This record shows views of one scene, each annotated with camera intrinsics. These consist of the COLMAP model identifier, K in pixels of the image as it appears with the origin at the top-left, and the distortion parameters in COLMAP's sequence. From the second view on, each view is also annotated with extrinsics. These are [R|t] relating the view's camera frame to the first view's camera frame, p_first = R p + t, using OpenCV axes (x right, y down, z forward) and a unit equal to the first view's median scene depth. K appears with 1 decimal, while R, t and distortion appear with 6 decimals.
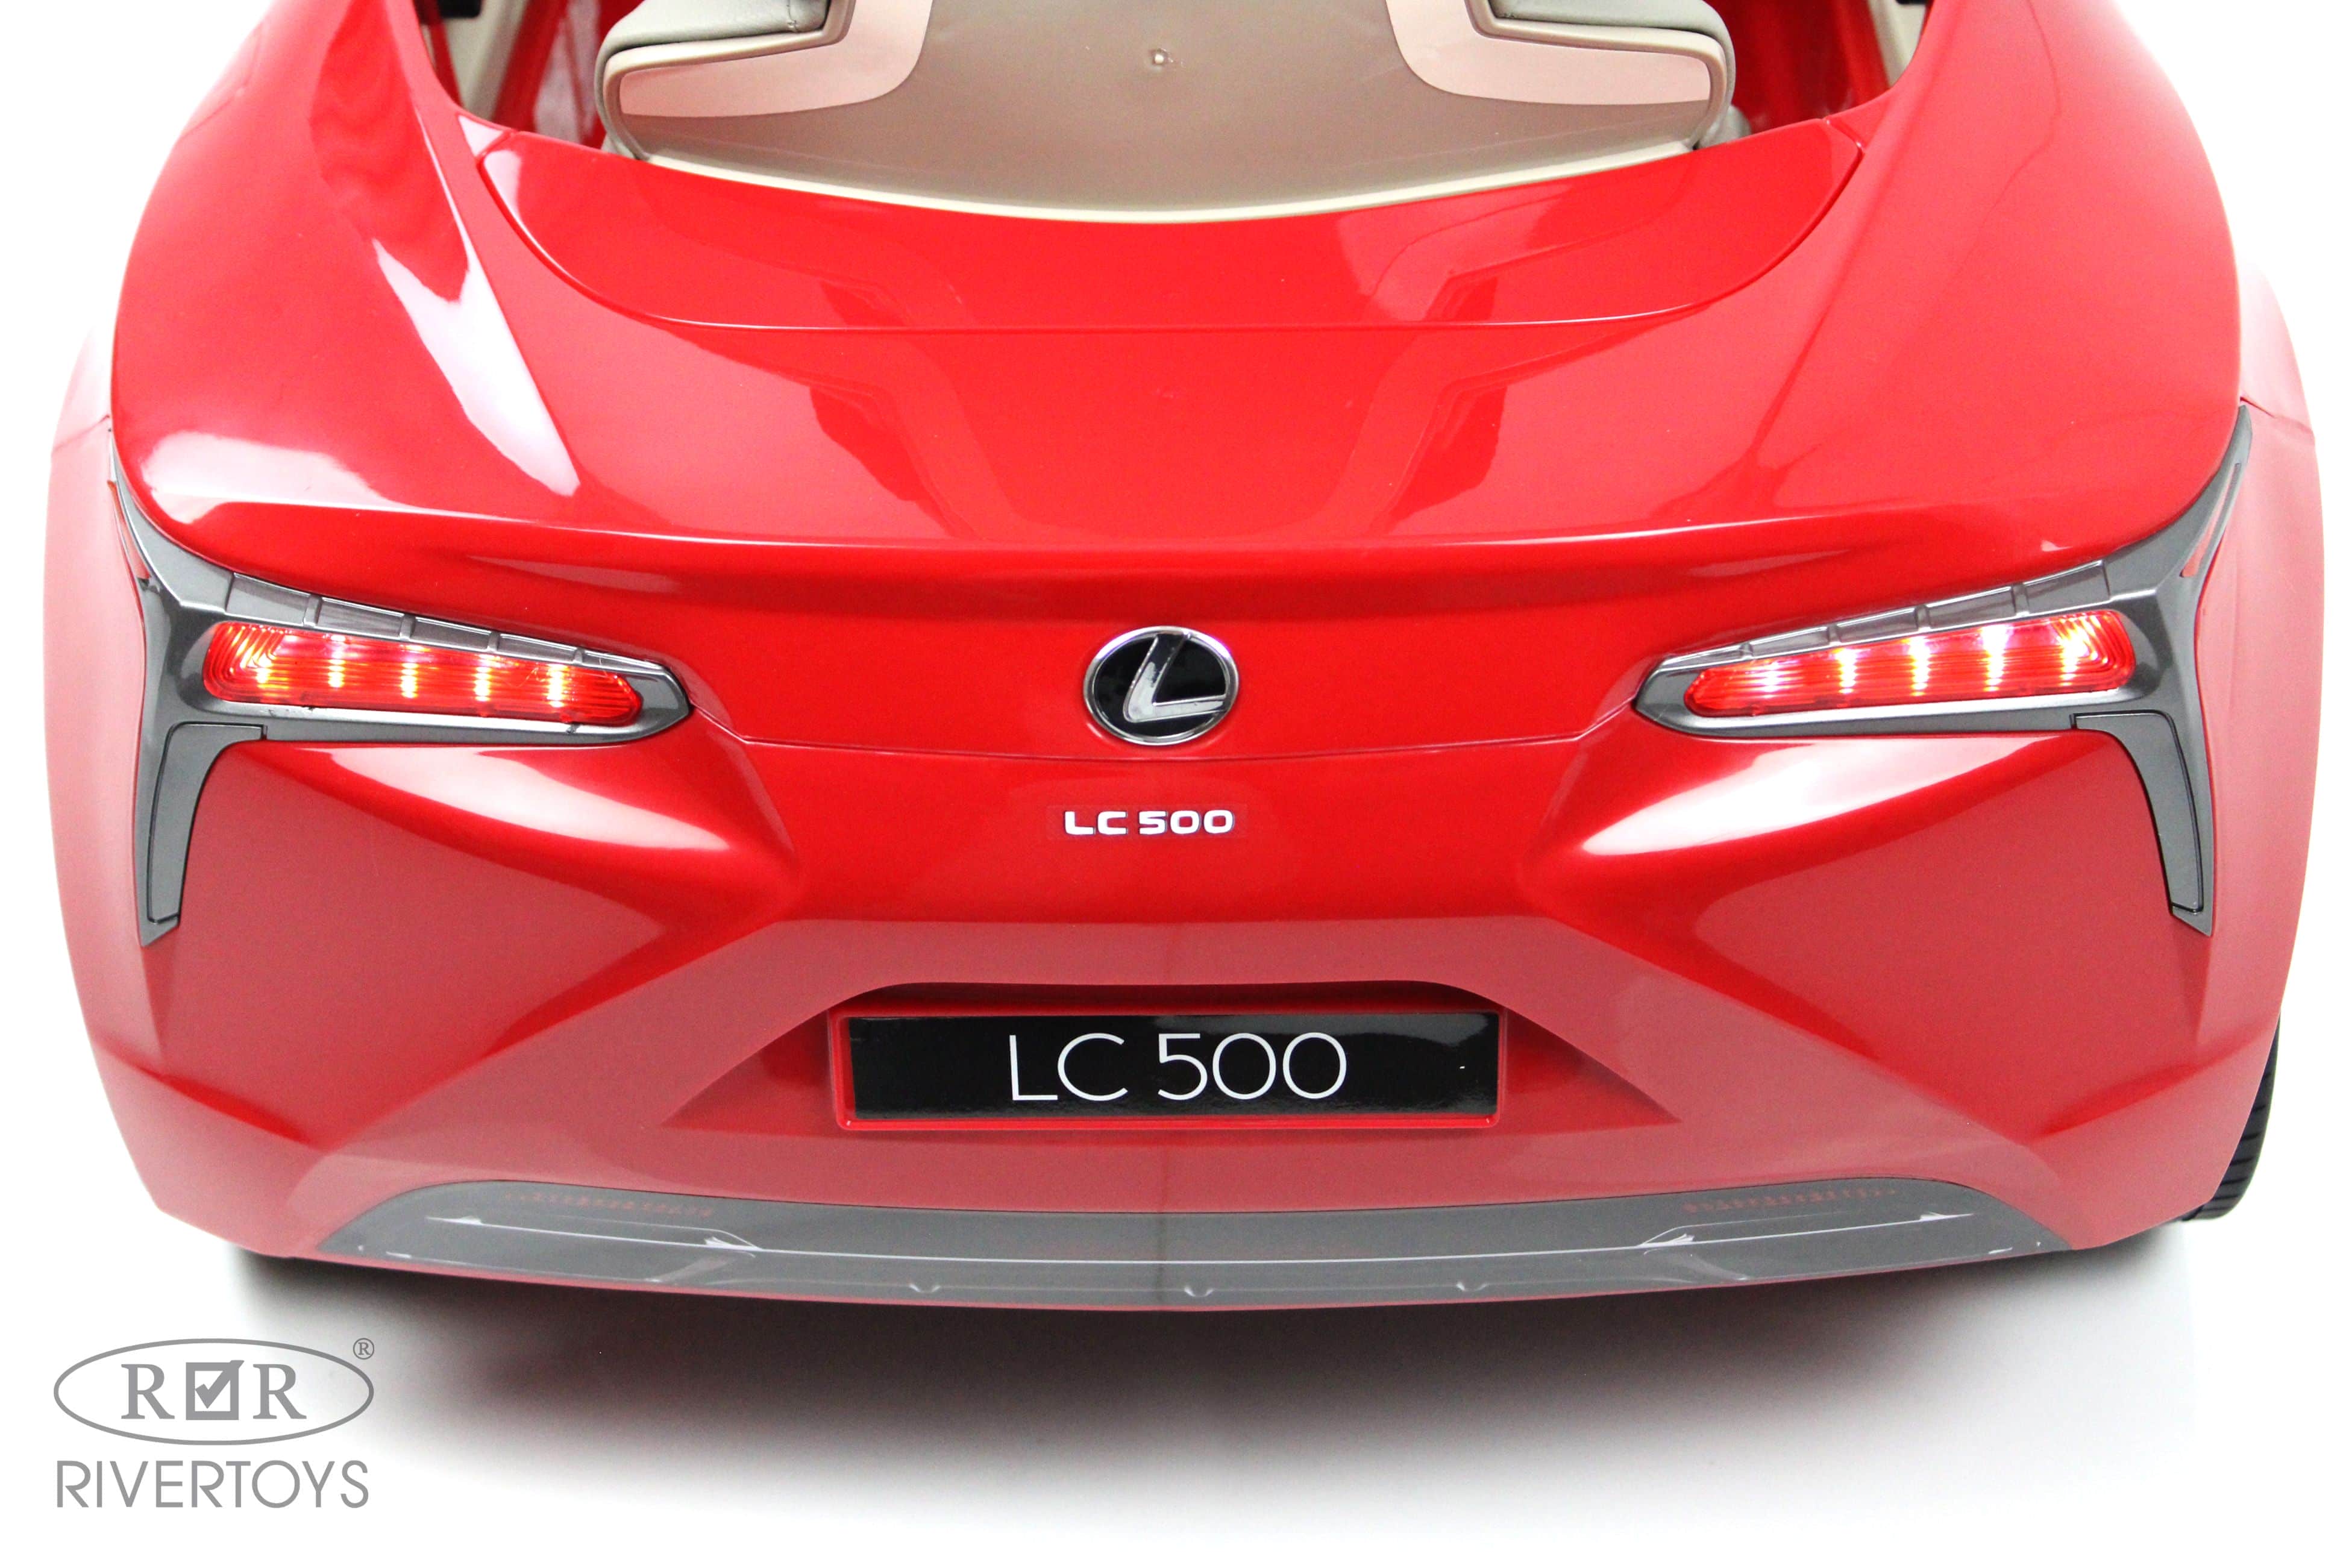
lens RADIAL K [[4349.8, 0, 1131.8], [0, 4349.8, 699.4], [0, 0, 1]] dist [-0.000637, -0.094956]
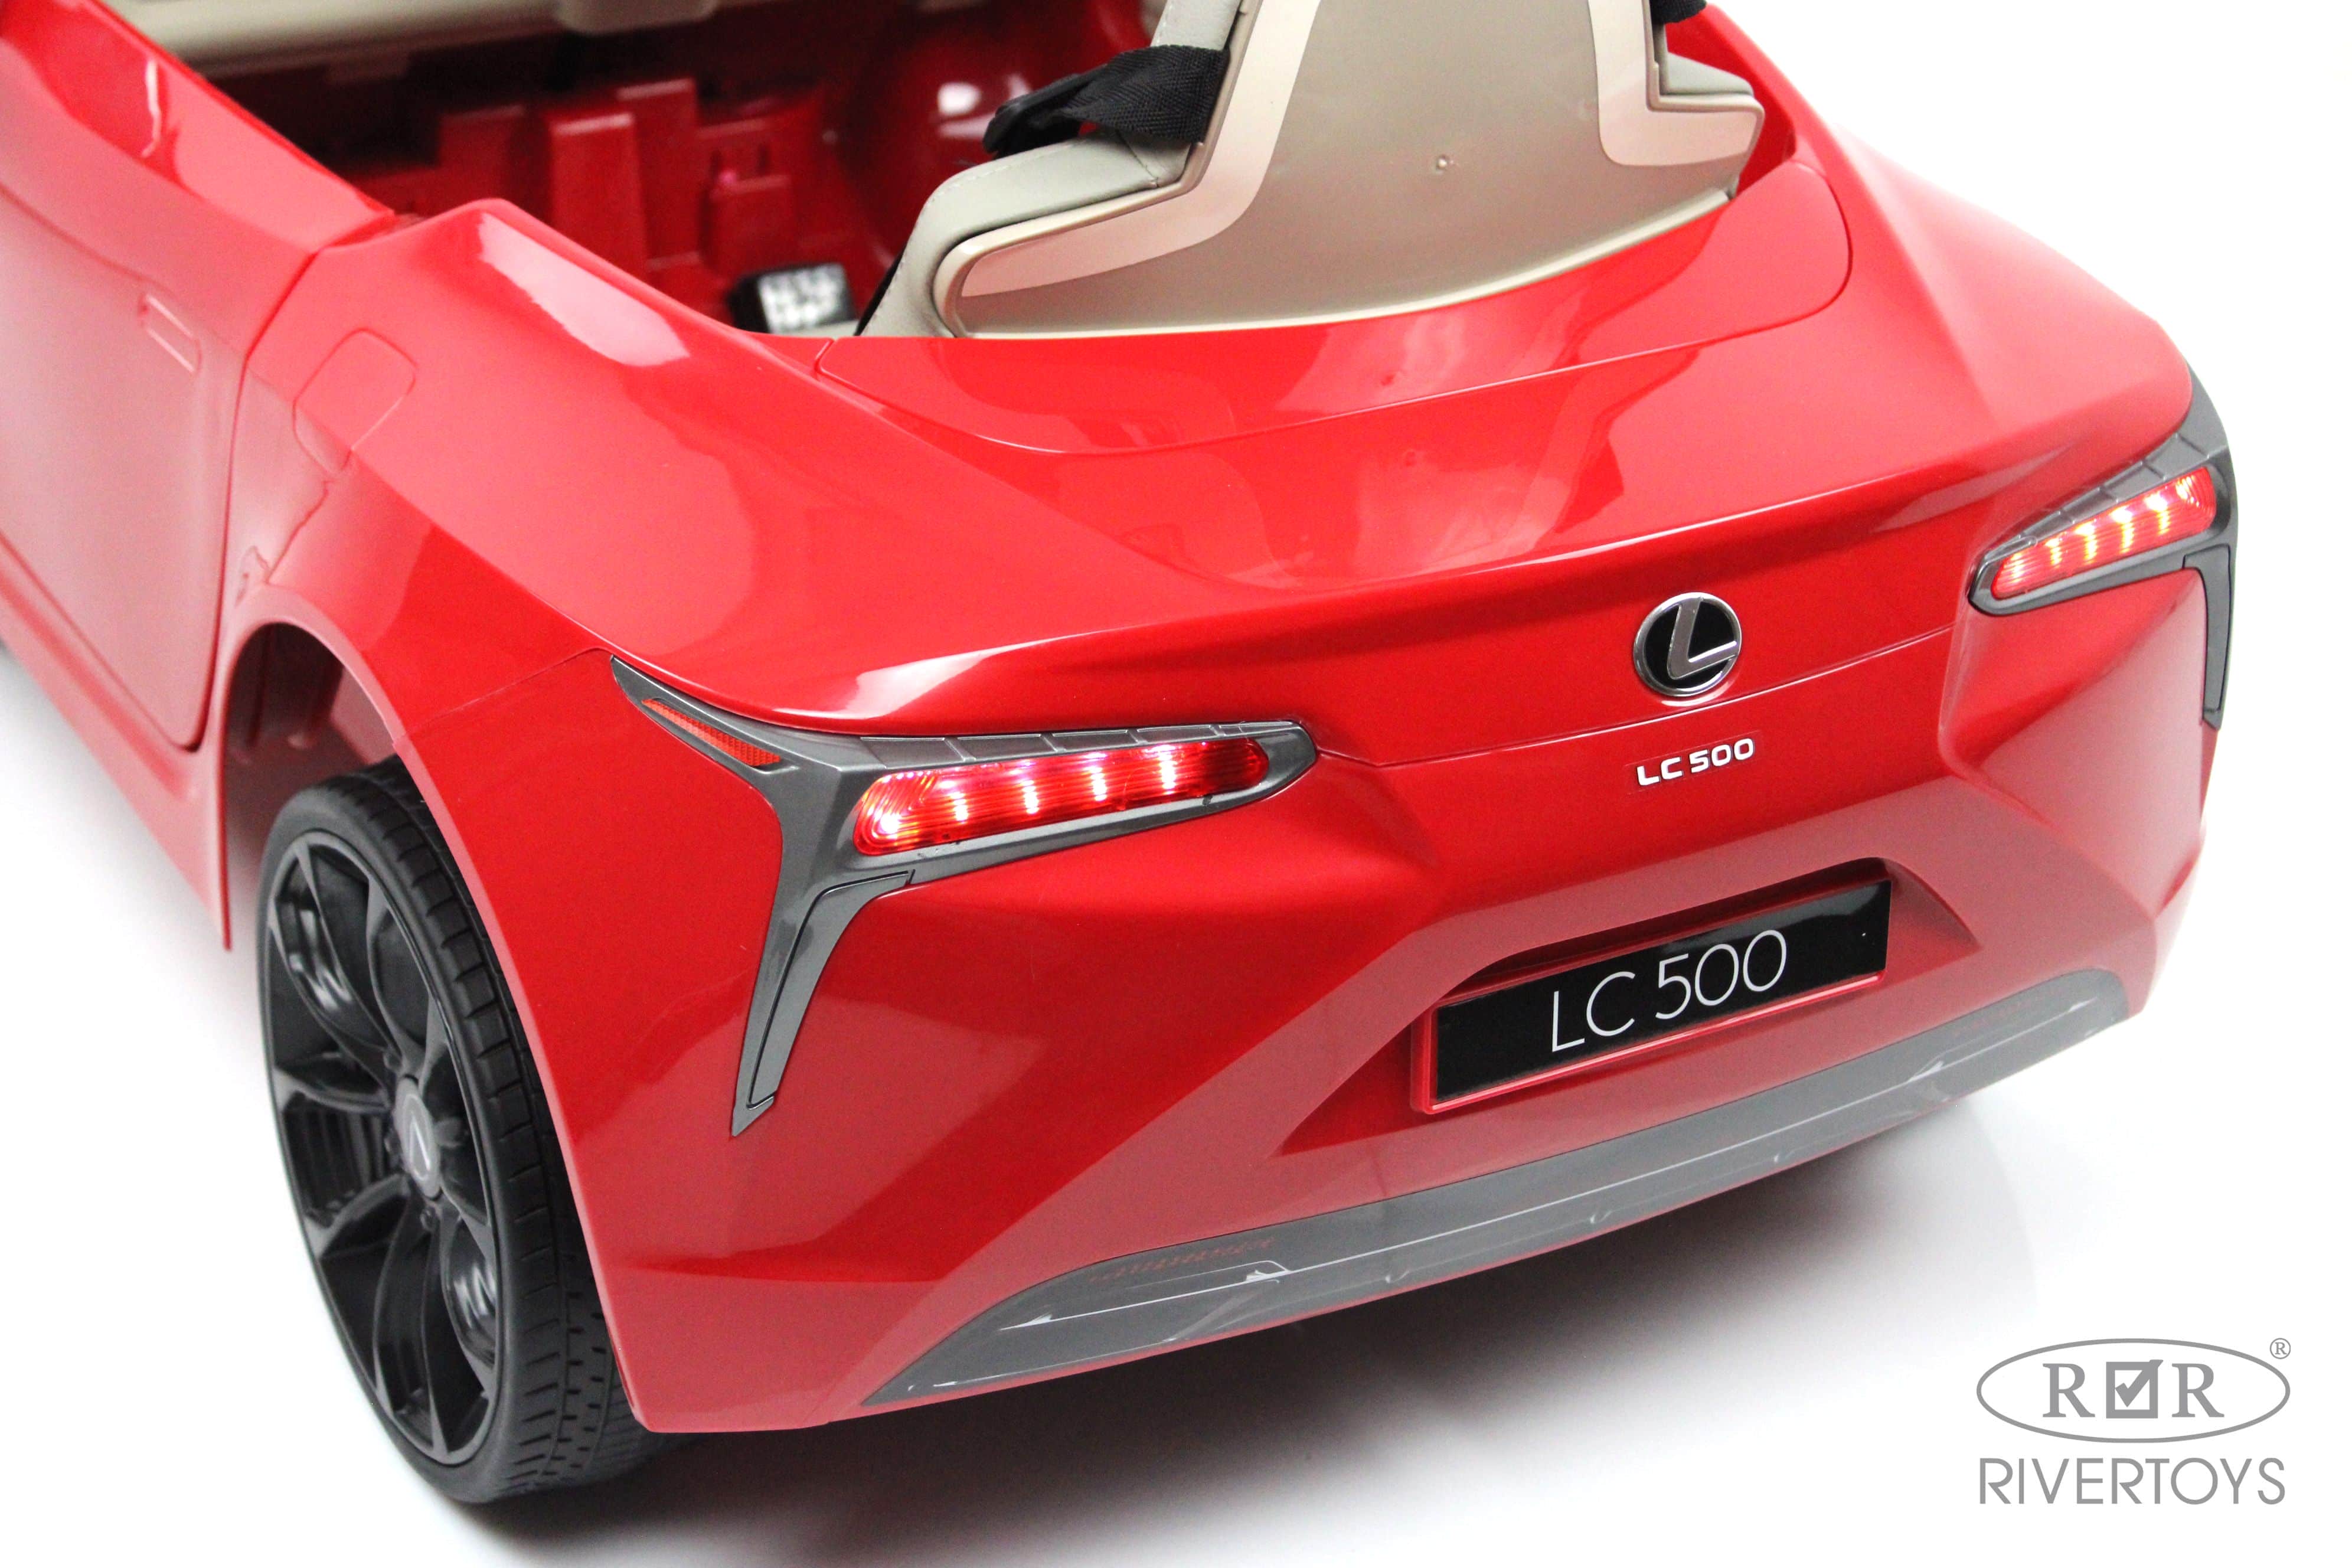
lens RADIAL K [[4349.8, 0, 1131.8], [0, 4349.8, 699.4], [0, 0, 1]] dist [-0.000637, -0.094956]
pose [[0.858441, -0.192067, 0.475594, -0.659797], [0.241978, 0.969221, -0.045349, 0.027087], [-0.452246, 0.154013, 0.878495, 0.022713]]
